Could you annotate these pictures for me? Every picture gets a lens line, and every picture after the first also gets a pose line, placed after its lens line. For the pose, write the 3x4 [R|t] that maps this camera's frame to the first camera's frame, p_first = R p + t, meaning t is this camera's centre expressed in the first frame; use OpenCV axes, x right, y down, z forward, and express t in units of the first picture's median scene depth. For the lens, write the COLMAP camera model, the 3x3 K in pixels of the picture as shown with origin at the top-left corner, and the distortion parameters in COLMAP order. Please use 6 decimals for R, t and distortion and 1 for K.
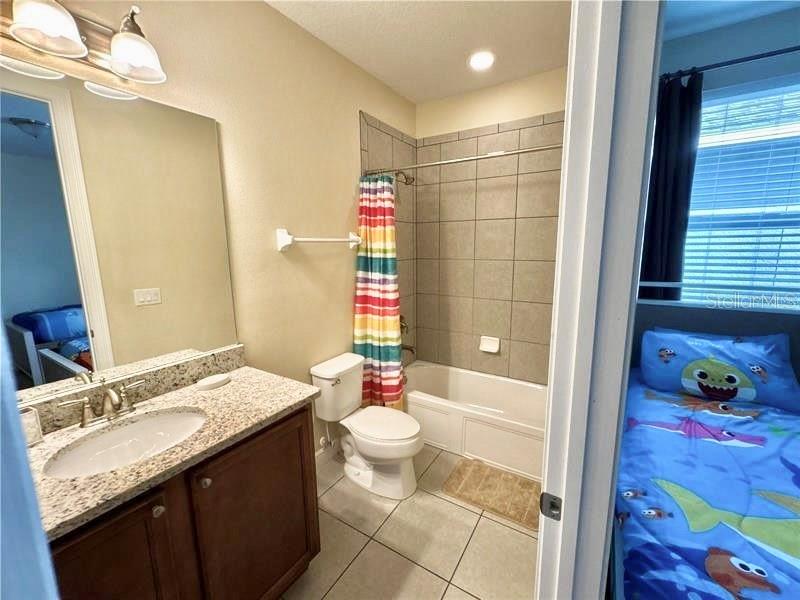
lens RADIAL K [[332.8, 0, 400.0], [0, 332.8, 300.0], [0, 0, 1]] dist [-0.002524, -0.000401]
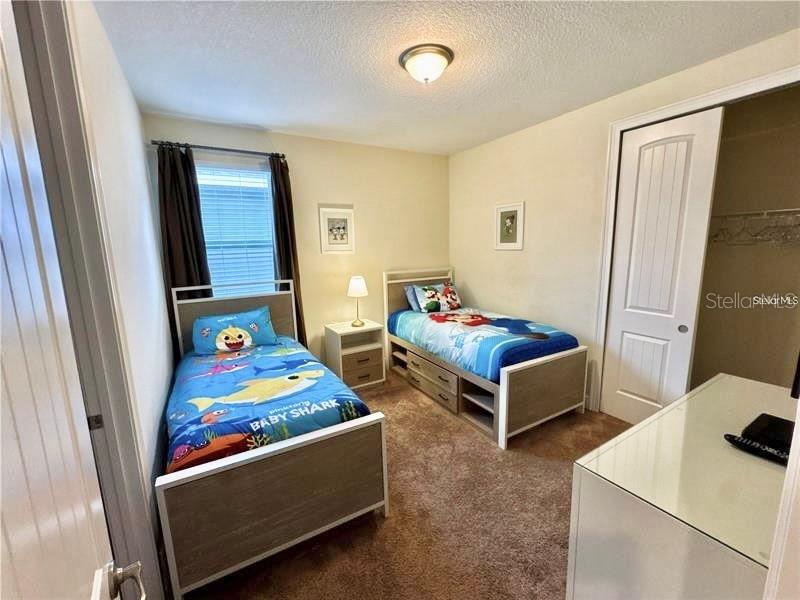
lens RADIAL K [[332.8, 0, 400.0], [0, 332.8, 300.0], [0, 0, 1]] dist [-0.002524, -0.000401]
pose [[0.481304, -0.170115, 0.859888, -0.082655], [0.183506, 0.978804, 0.090927, 0.045634], [-0.857130, 0.114031, 0.502320, -0.643994]]
